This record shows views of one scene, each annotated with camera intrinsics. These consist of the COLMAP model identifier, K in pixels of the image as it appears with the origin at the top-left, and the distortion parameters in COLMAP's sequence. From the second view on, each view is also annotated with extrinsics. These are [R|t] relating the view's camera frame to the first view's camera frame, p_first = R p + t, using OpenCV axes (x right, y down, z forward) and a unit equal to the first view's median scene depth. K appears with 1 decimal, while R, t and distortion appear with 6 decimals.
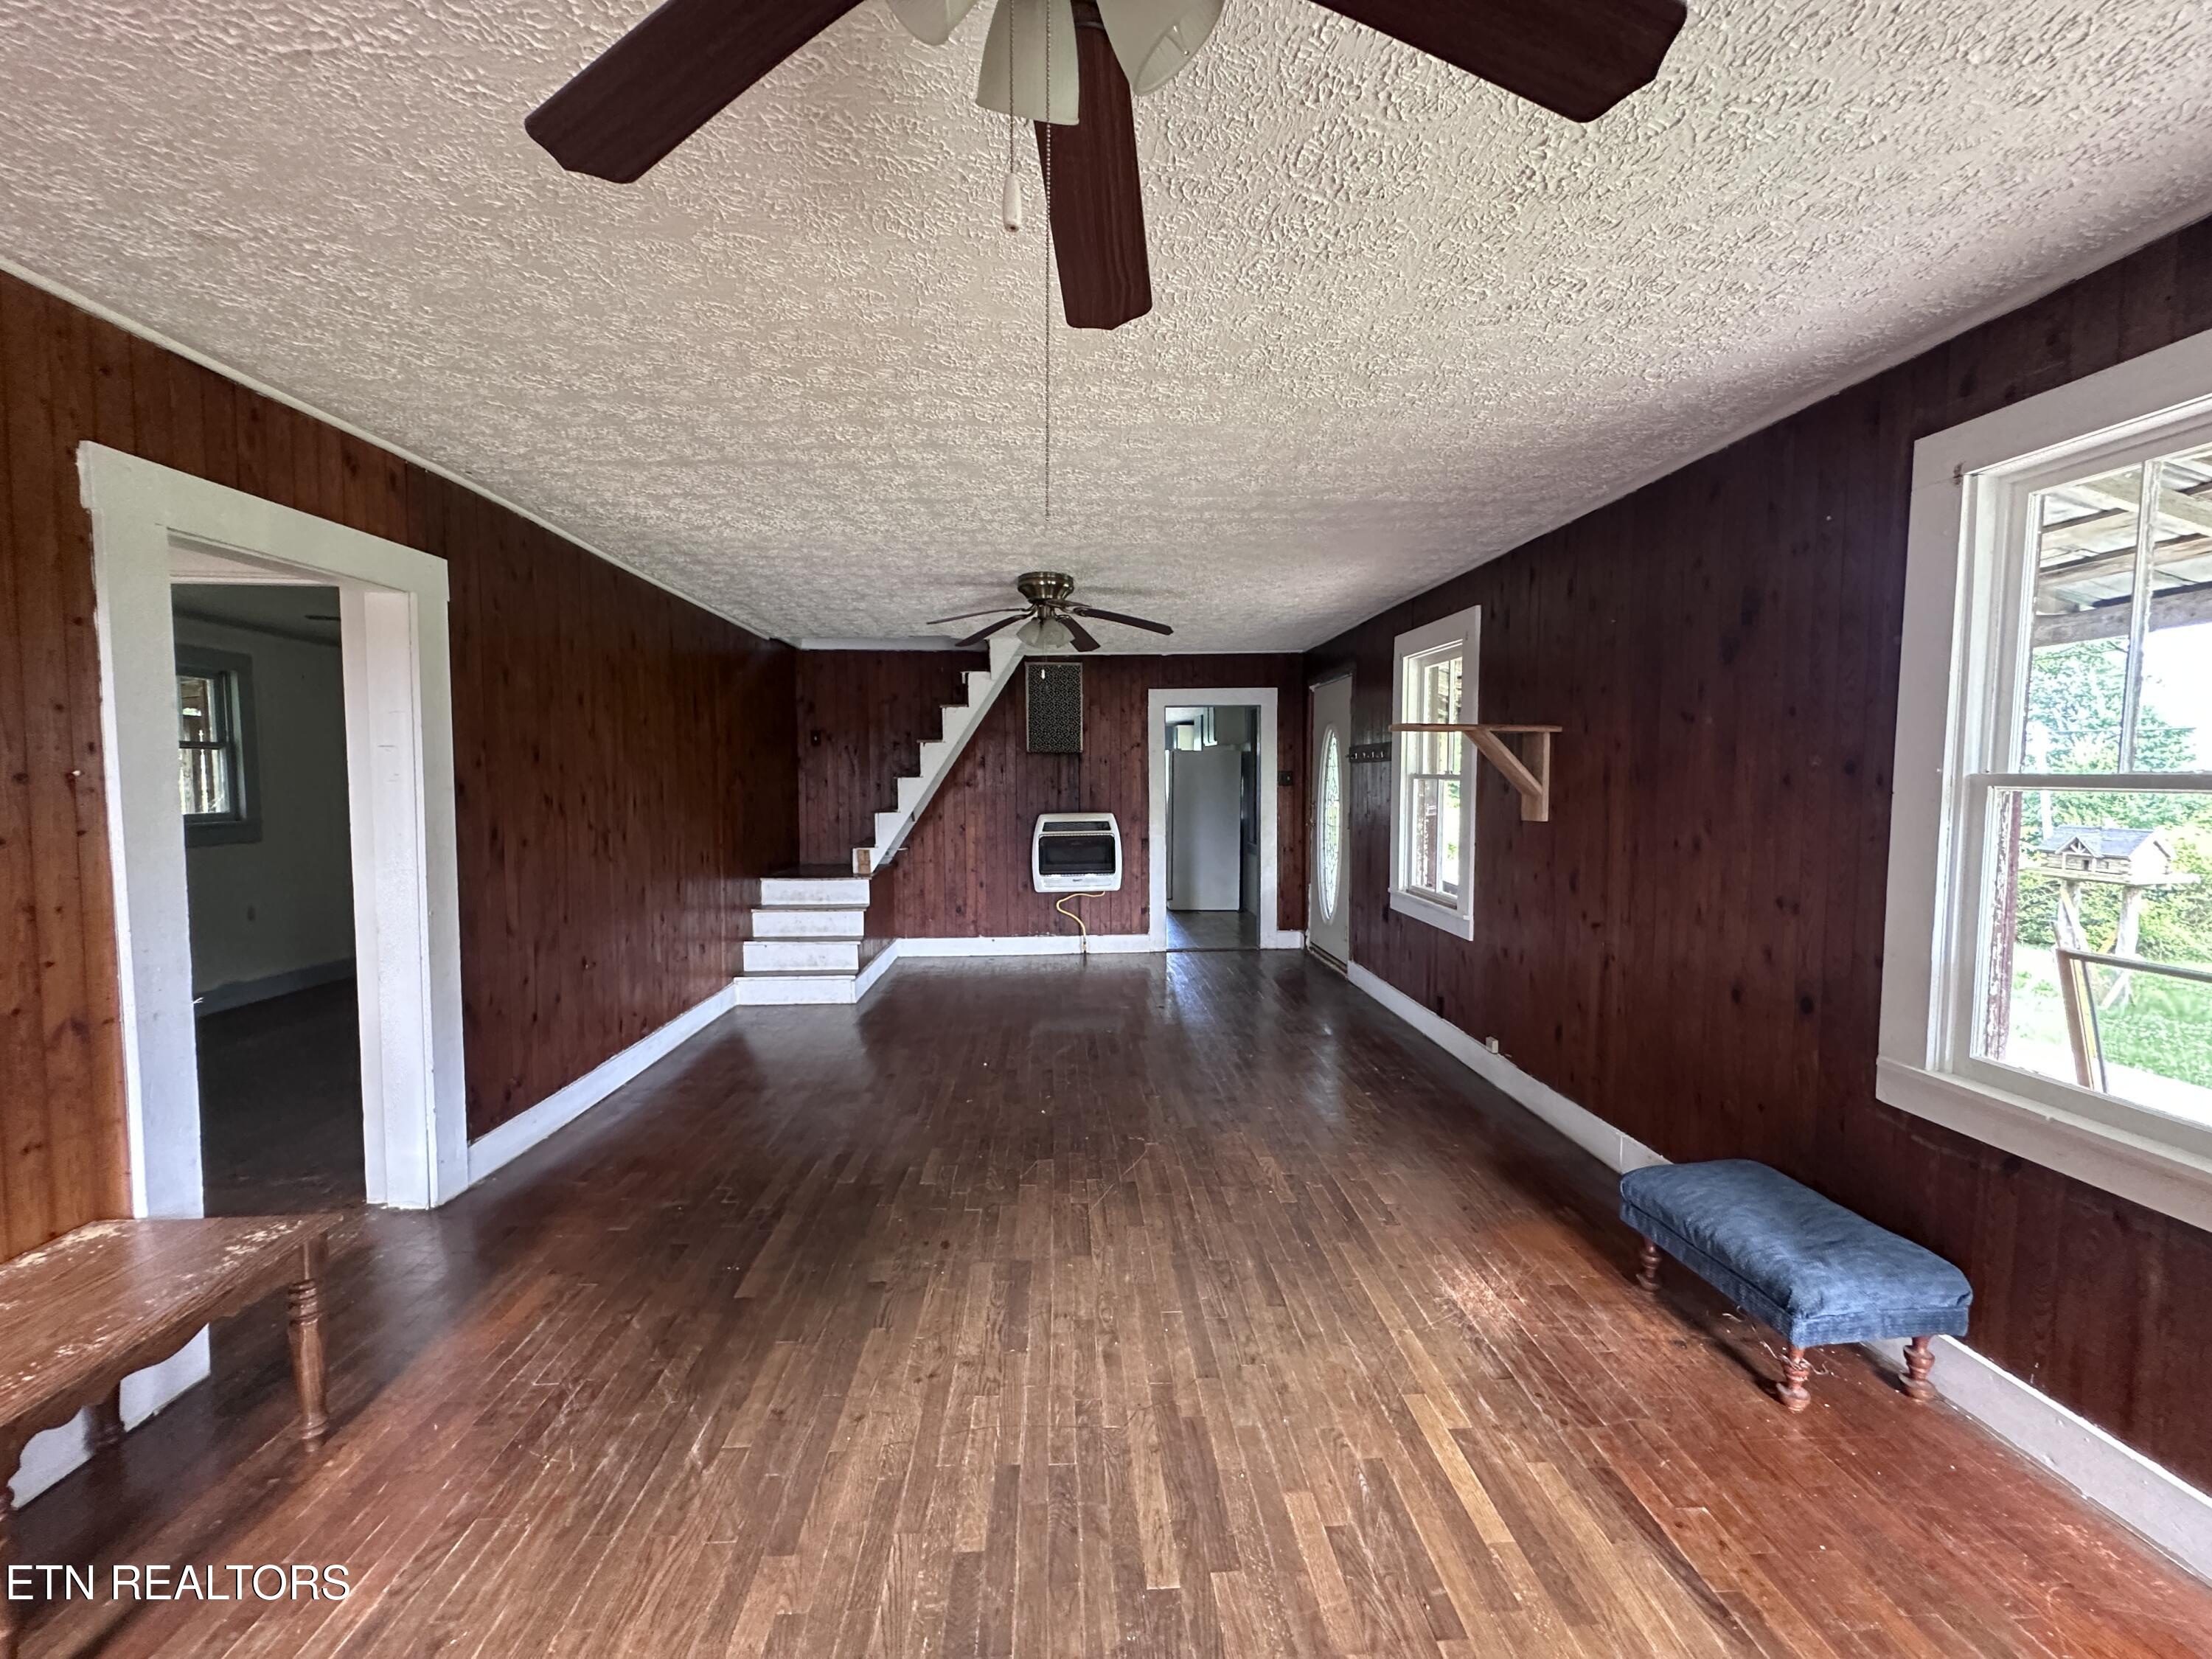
lens RADIAL K [[885.4, 0, 1106.0], [0, 885.4, 829.5], [0, 0, 1]] dist [-0.003113, 0.000228]
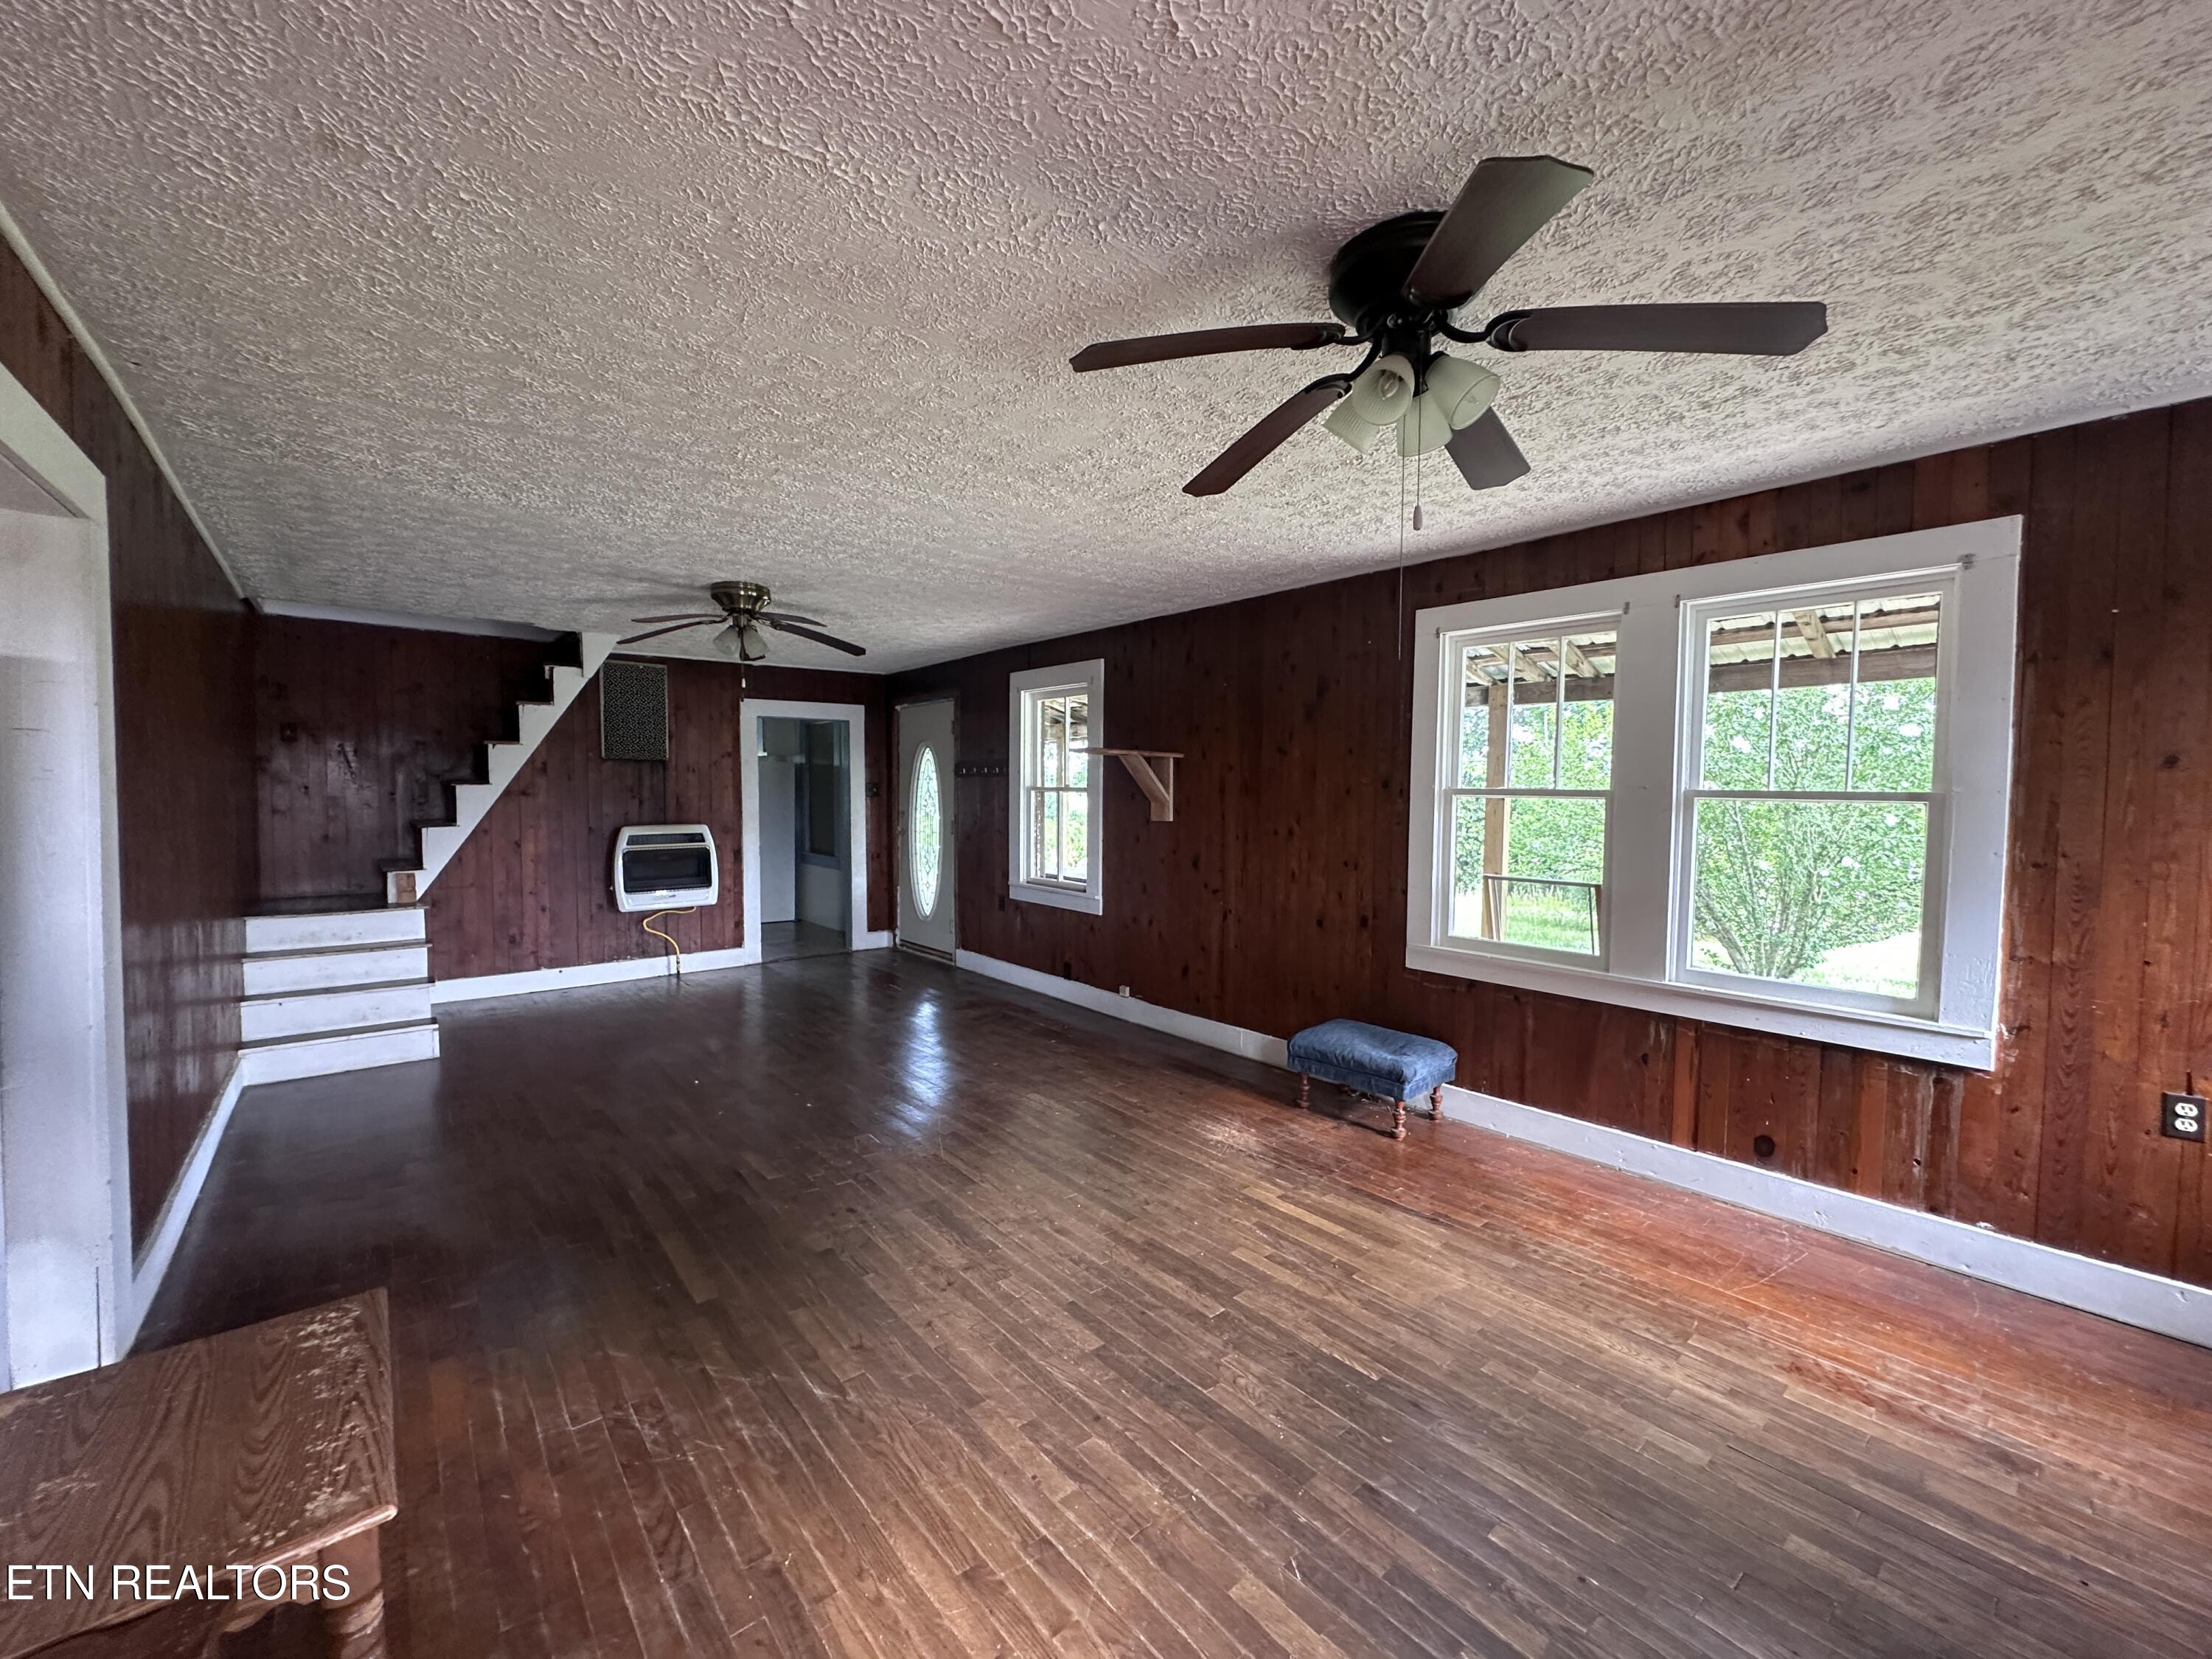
lens RADIAL K [[885.4, 0, 1106.0], [0, 885.4, 829.5], [0, 0, 1]] dist [-0.003113, 0.000228]
pose [[0.799917, -0.018856, 0.599814, -0.555860], [0.028193, 0.999583, -0.006175, 0.013256], [-0.599448, 0.021850, 0.800116, -0.072606]]
